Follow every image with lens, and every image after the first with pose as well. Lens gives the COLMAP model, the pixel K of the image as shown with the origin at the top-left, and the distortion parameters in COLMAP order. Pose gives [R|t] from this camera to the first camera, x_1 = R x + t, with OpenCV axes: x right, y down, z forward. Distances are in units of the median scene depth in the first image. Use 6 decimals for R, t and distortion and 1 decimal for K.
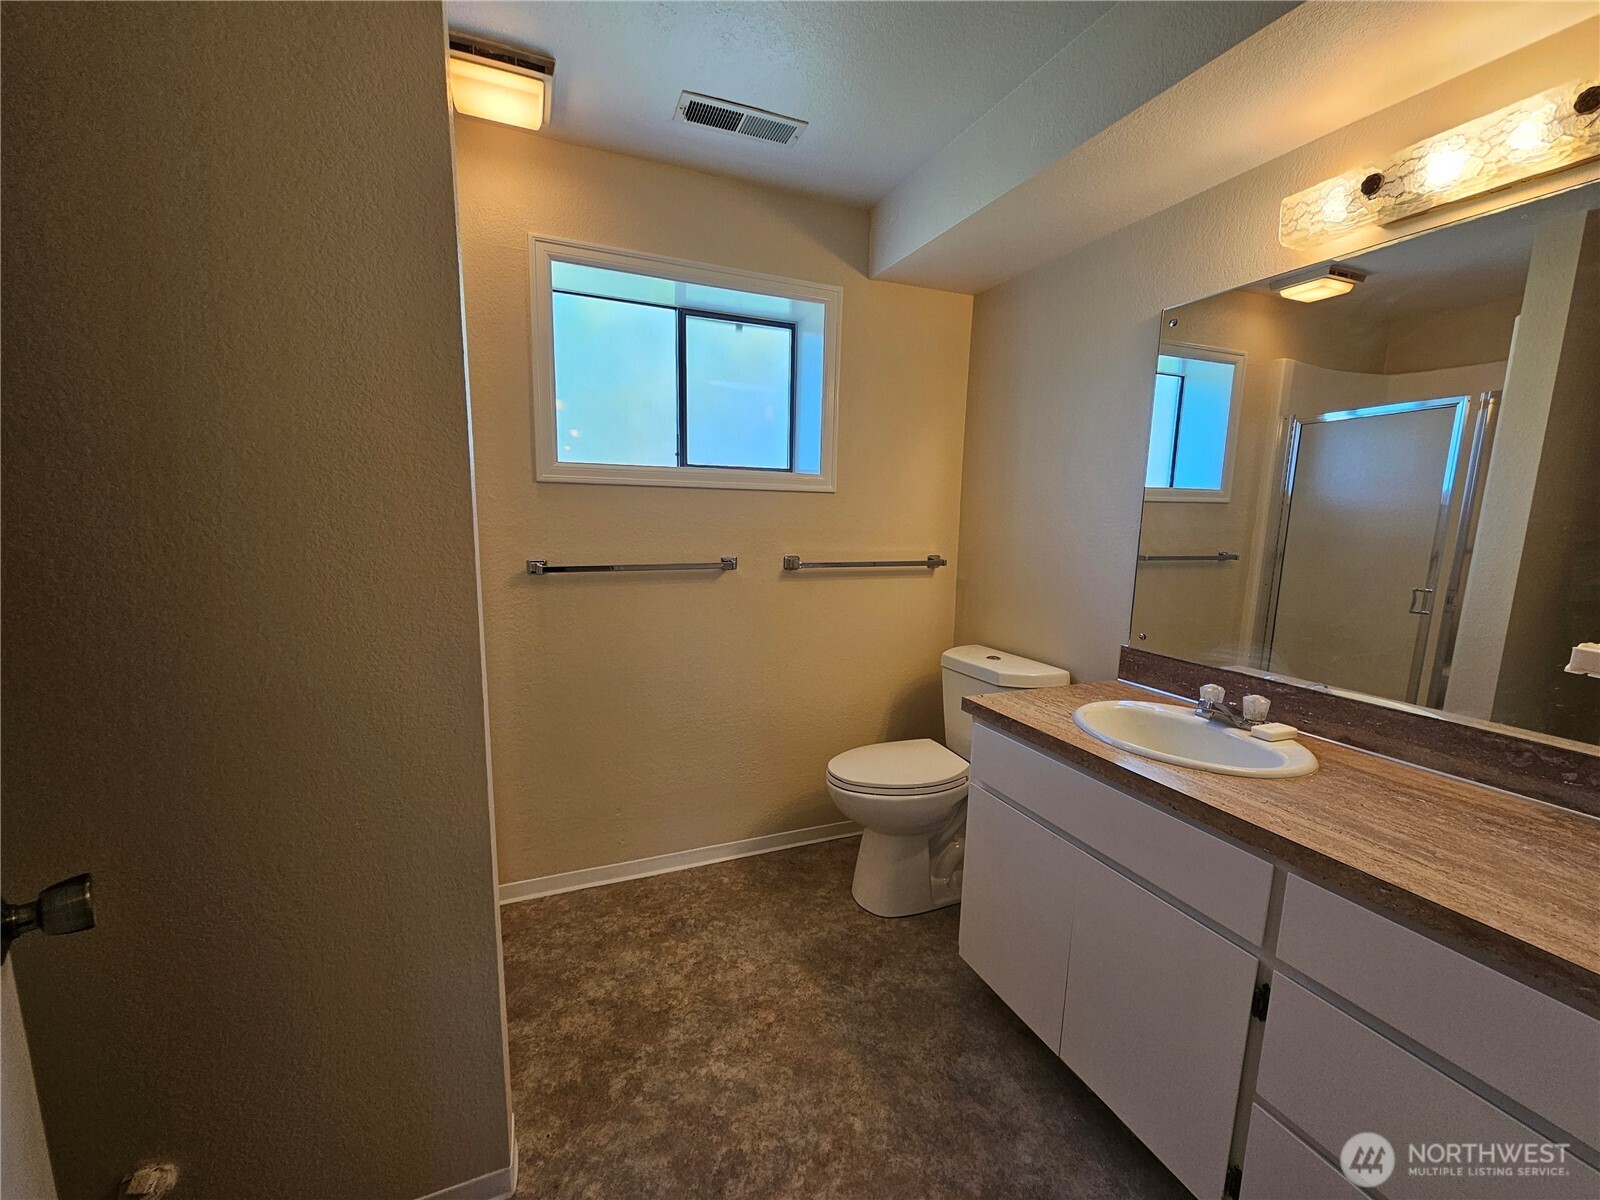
lens RADIAL K [[649.8, 0, 804.3], [0, 649.8, 607.0], [0, 0, 1]] dist [-0.003124, -0.001005]
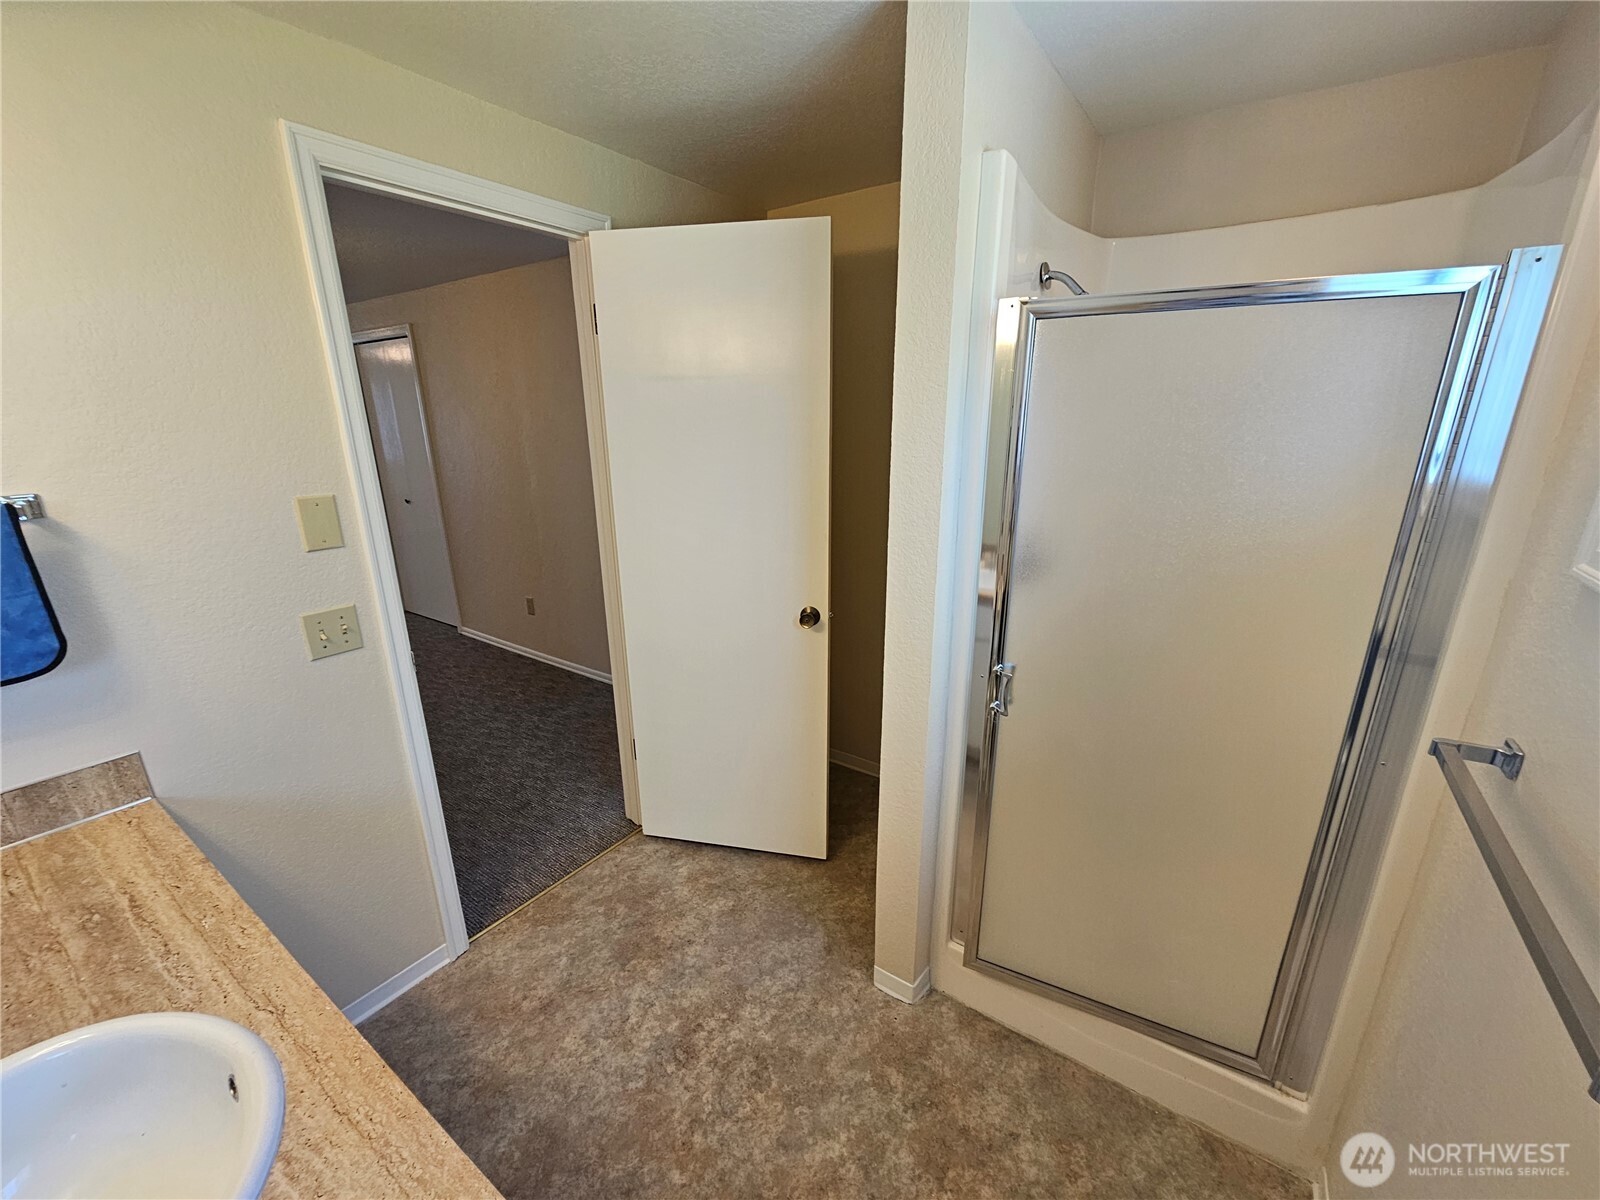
lens RADIAL K [[649.8, 0, 803.6], [0, 649.8, 612.8], [0, 0, 1]] dist [-0.003124, -0.001005]
pose [[-0.841340, 0.139390, -0.522224, 0.319563], [-0.094246, 0.913542, 0.395676, -0.417228], [0.532227, 0.382115, -0.755462, 1.531320]]
